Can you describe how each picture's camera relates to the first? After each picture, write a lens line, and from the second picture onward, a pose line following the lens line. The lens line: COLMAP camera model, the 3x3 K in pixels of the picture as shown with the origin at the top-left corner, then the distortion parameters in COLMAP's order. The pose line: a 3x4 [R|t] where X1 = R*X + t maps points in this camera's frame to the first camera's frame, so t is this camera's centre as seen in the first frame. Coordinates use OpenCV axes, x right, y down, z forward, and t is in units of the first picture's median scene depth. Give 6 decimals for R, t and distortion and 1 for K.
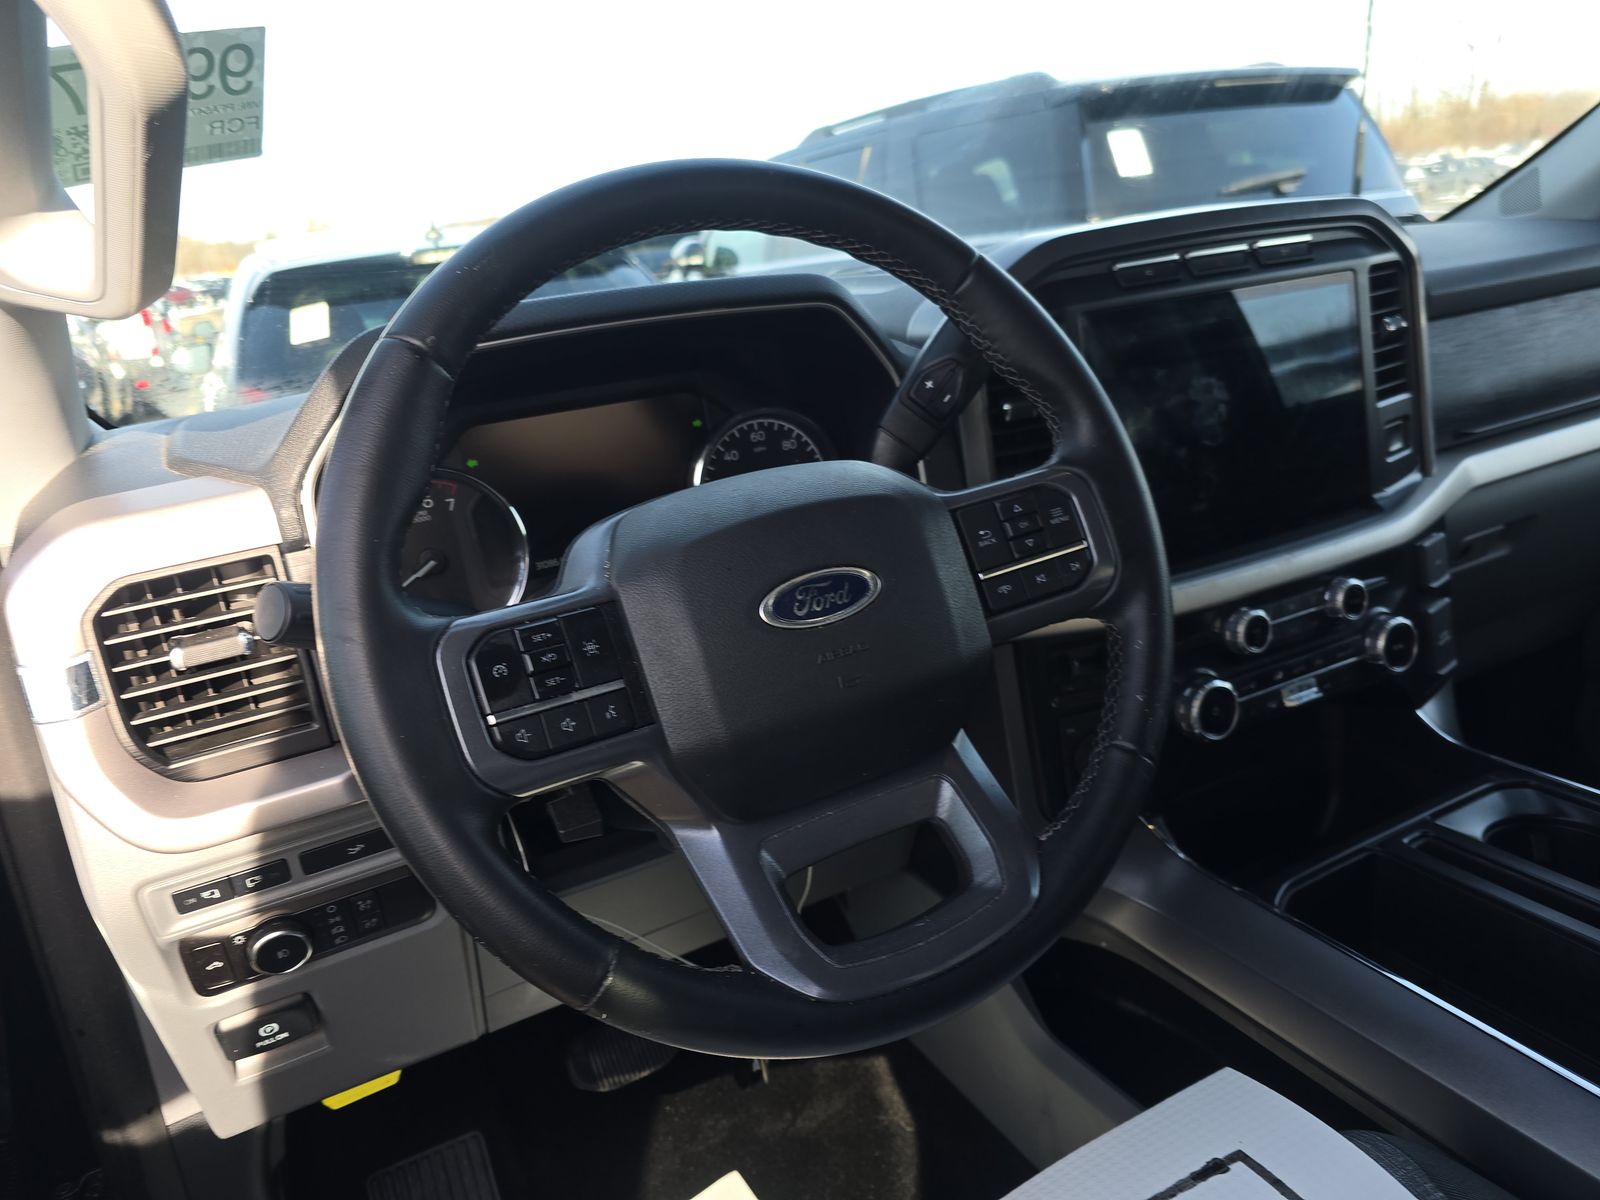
lens RADIAL K [[1085.1, 0, 800.0], [0, 1085.1, 600.0], [0, 0, 1]] dist [0.065279, -0.077642]
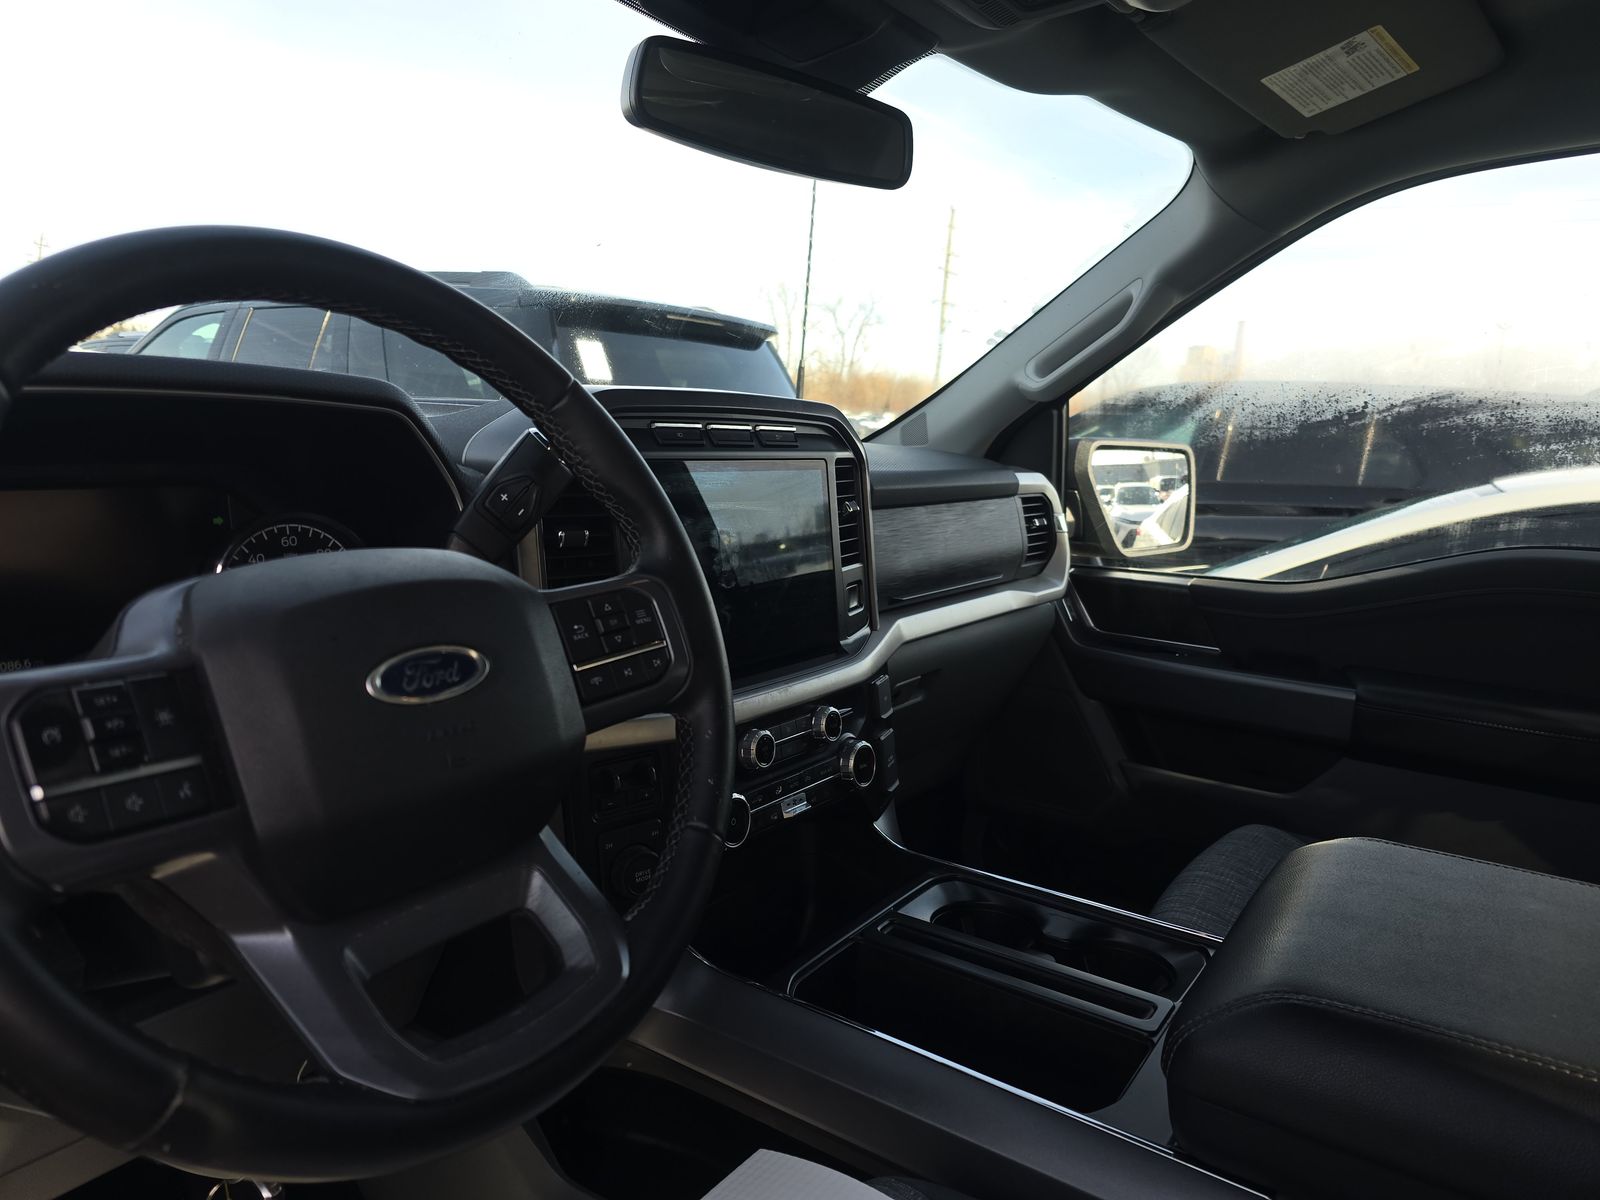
lens RADIAL K [[1071.8, 0, 800.0], [0, 1071.8, 600.0], [0, 0, 1]] dist [0.064114, -0.050534]
pose [[0.875932, 0.066883, 0.477775, -0.098880], [0.013890, 0.986436, -0.163555, 0.059387], [-0.482234, 0.149900, 0.863123, -0.011440]]
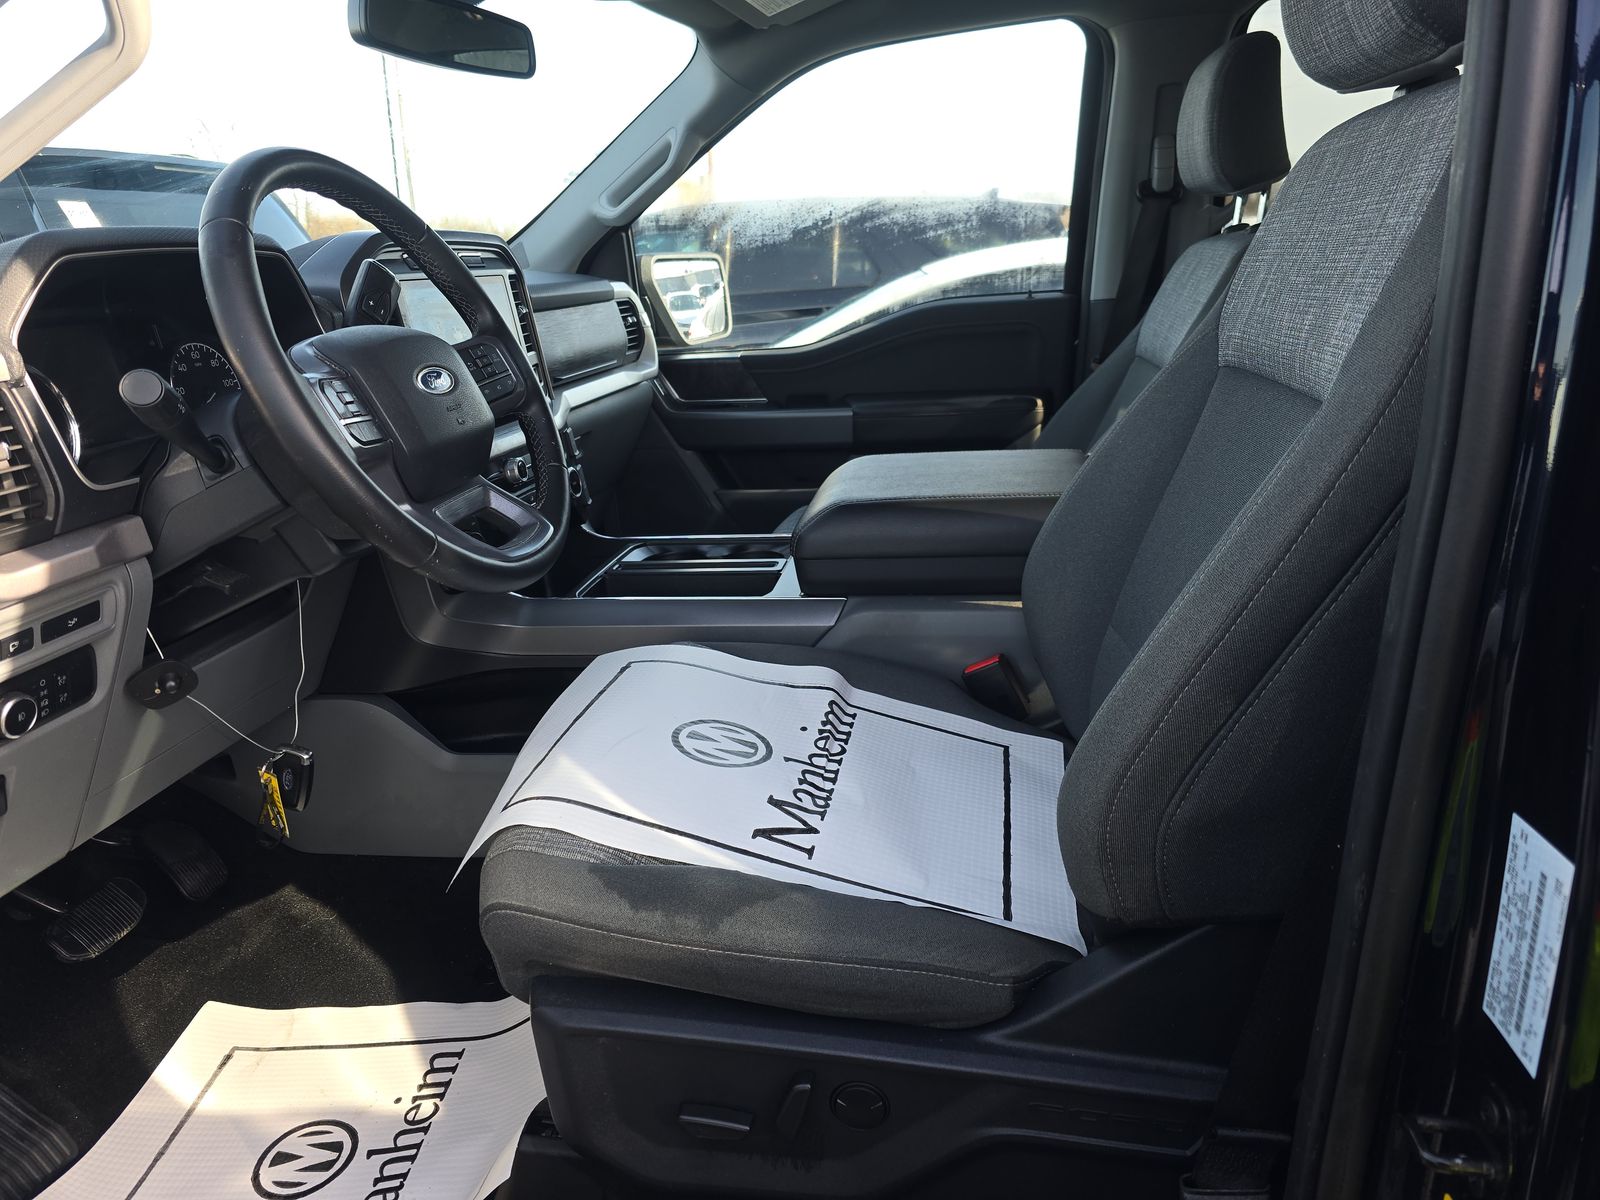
lens RADIAL K [[1085.1, 0, 800.0], [0, 1085.1, 600.0], [0, 0, 1]] dist [0.065279, -0.077642]
pose [[0.599721, -0.161769, 0.783687, -0.728653], [0.230402, 0.972787, 0.024487, 0.295780], [-0.766323, 0.165878, 0.620673, -0.398602]]
